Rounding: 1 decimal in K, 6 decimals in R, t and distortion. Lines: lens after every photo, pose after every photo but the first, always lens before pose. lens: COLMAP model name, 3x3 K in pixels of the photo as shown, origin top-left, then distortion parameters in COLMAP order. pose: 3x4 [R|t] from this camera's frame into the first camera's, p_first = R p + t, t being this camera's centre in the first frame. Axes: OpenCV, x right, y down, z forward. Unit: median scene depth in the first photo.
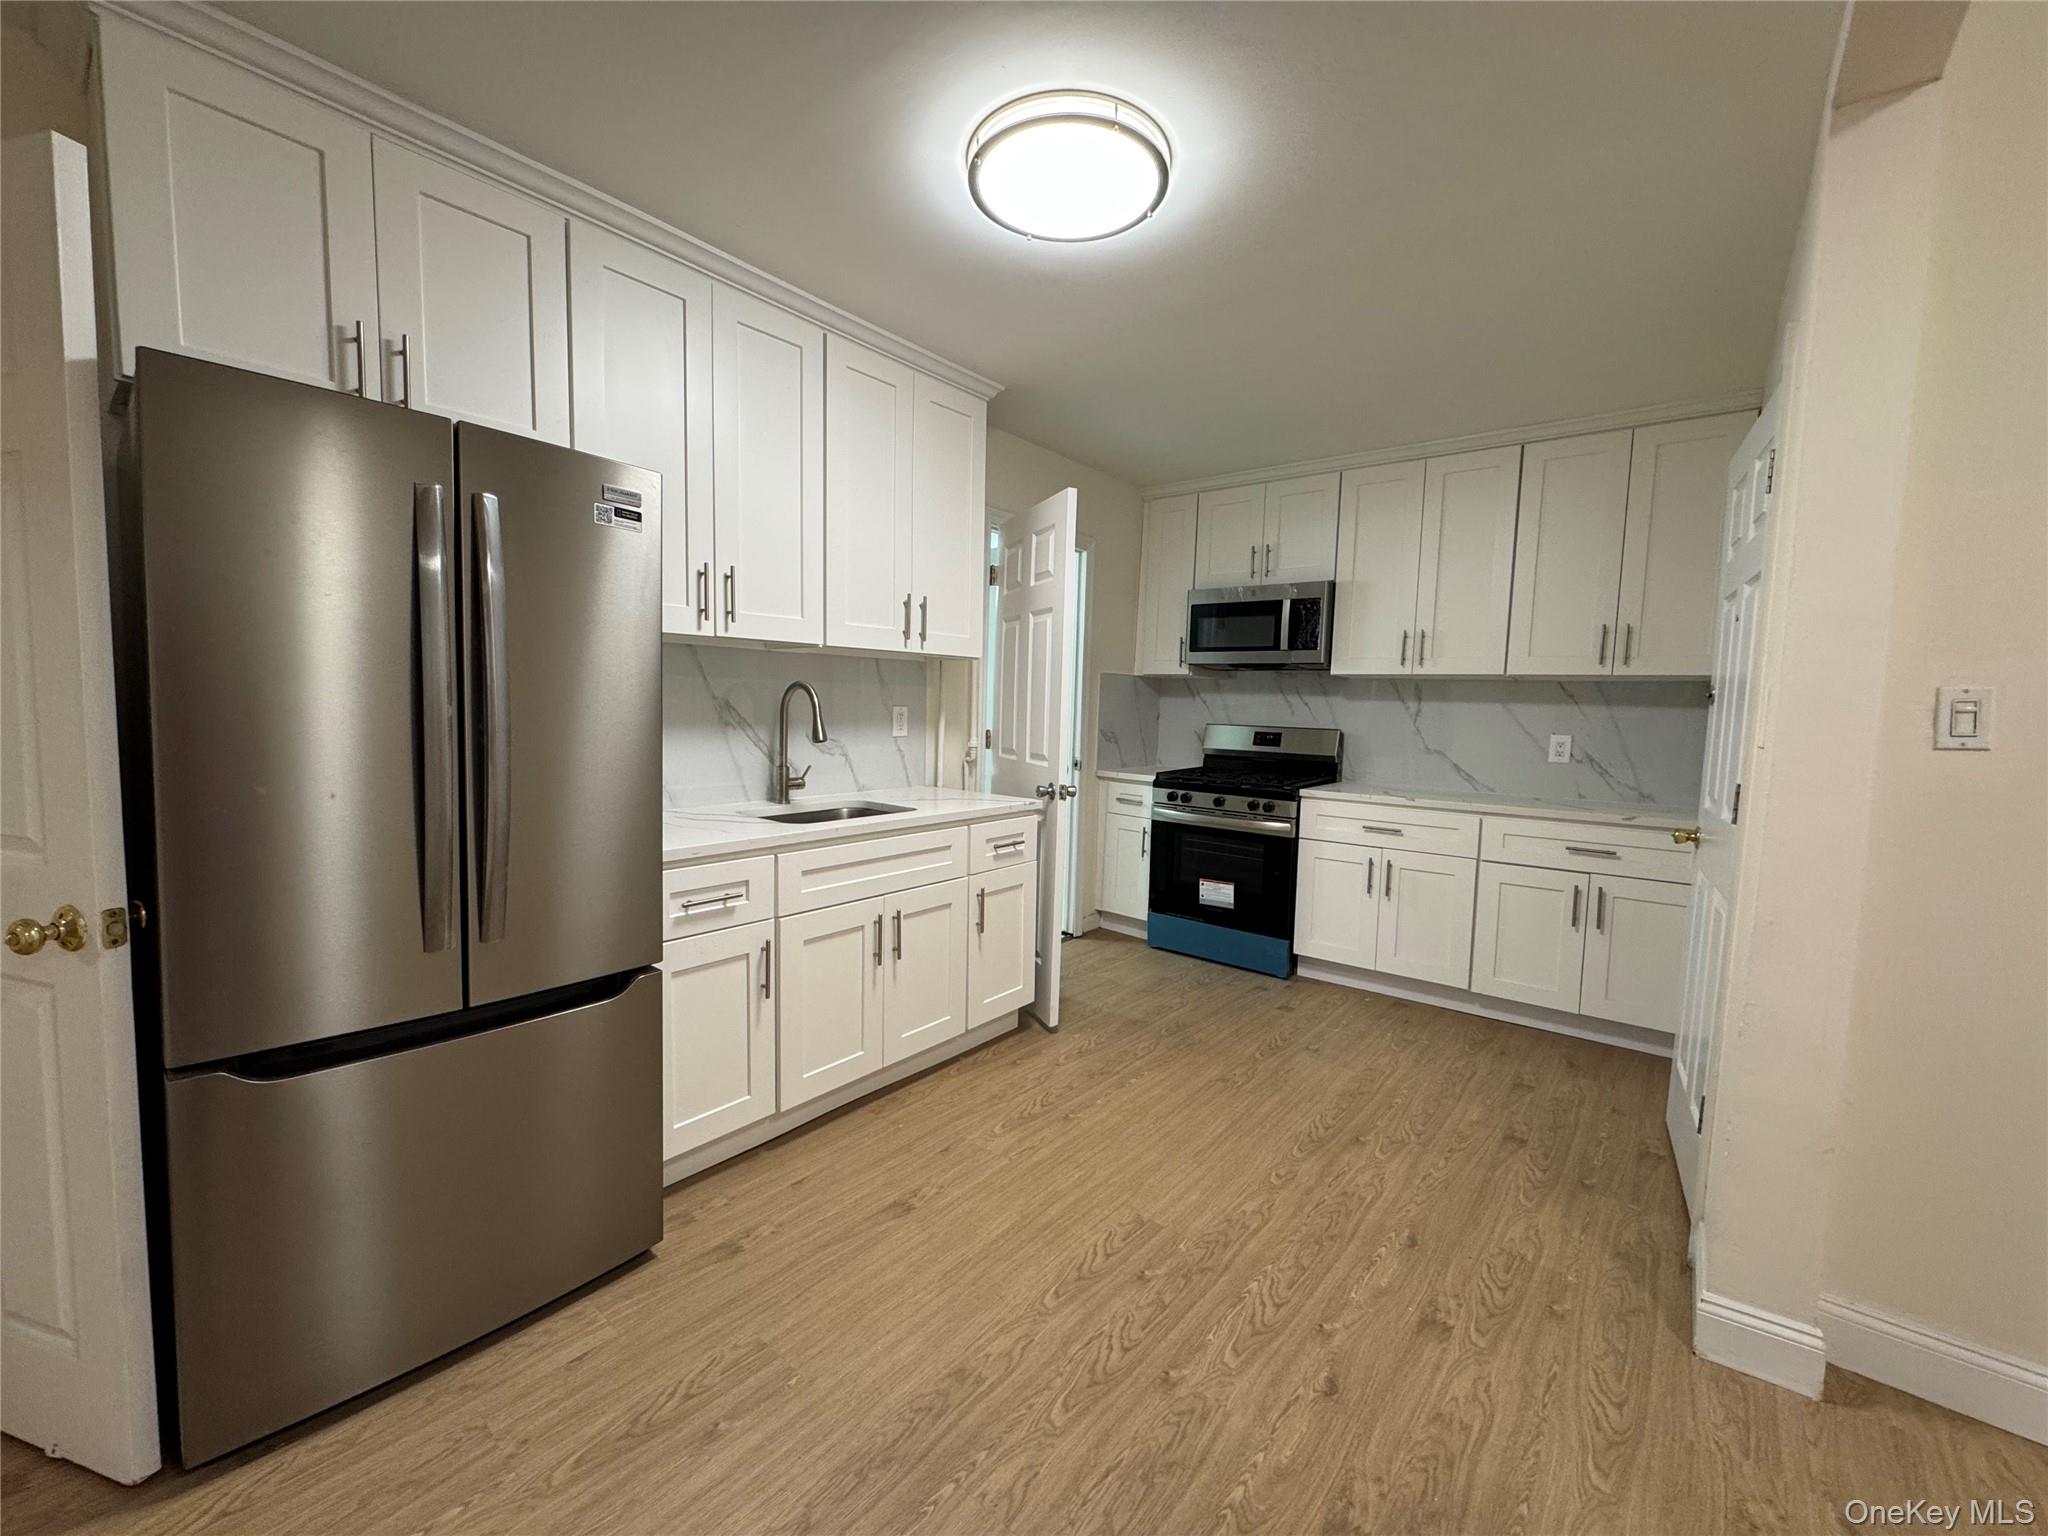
lens RADIAL K [[813.6, 0, 1024.0], [0, 813.6, 768.0], [0, 0, 1]] dist [-0.001031, -0.000603]
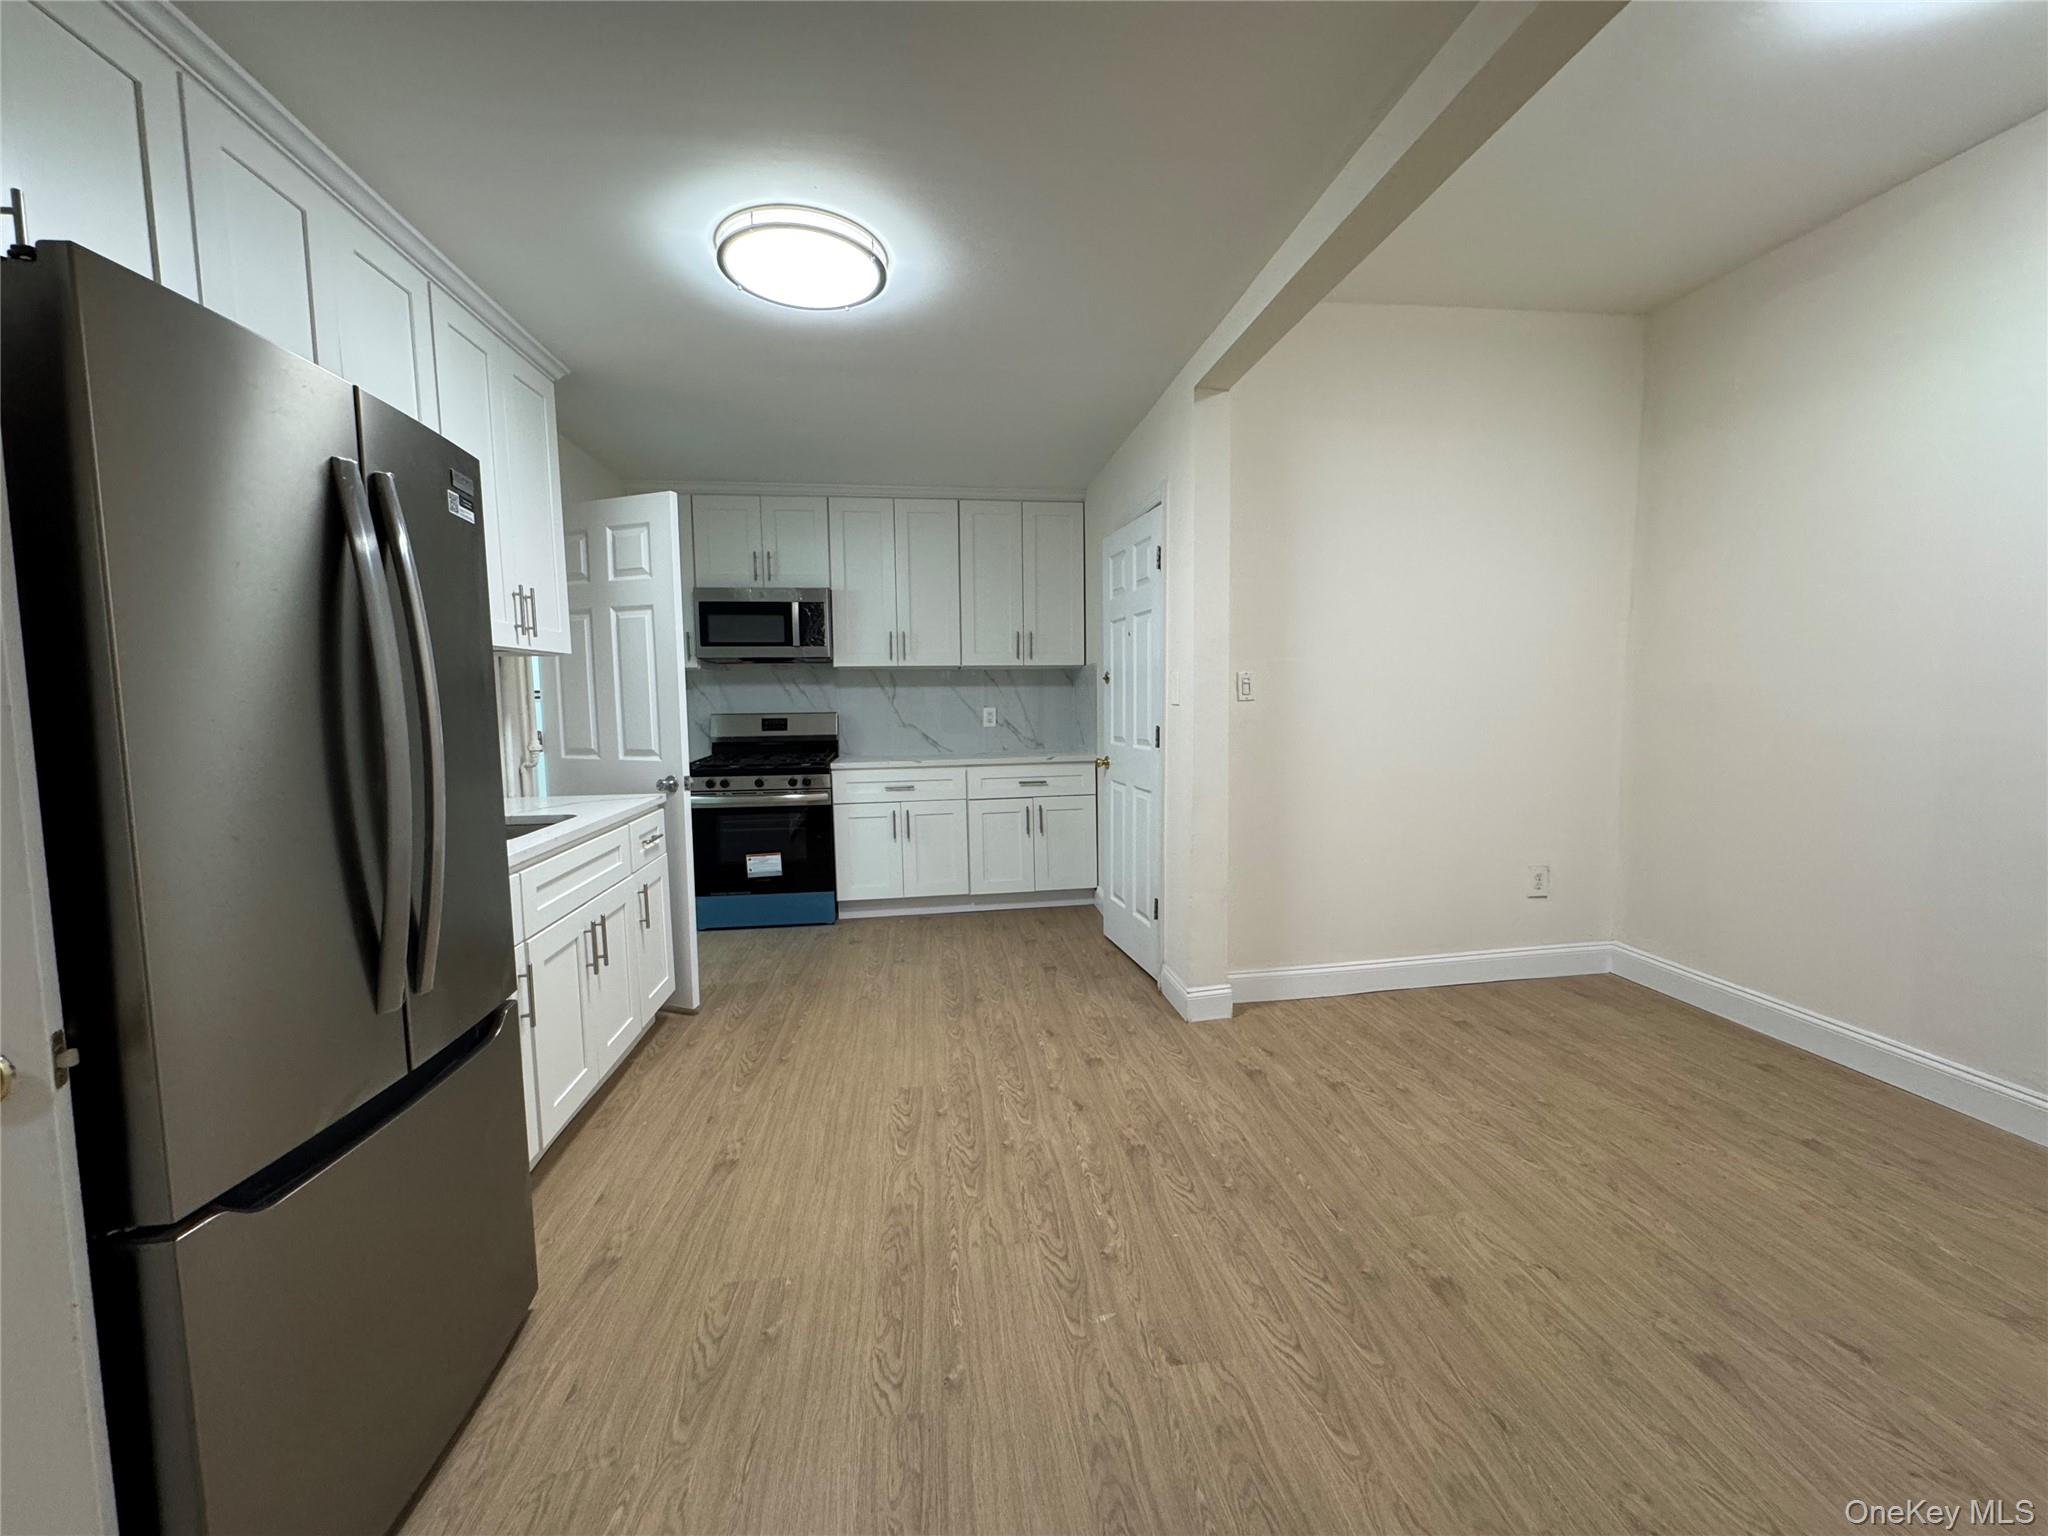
lens RADIAL K [[813.6, 0, 1024.0], [0, 813.6, 768.0], [0, 0, 1]] dist [-0.001031, -0.000603]
pose [[0.687925, -0.100667, 0.718767, -0.384781], [0.090421, 0.994506, 0.052745, -0.005401], [-0.720128, 0.028707, 0.693247, -0.035671]]
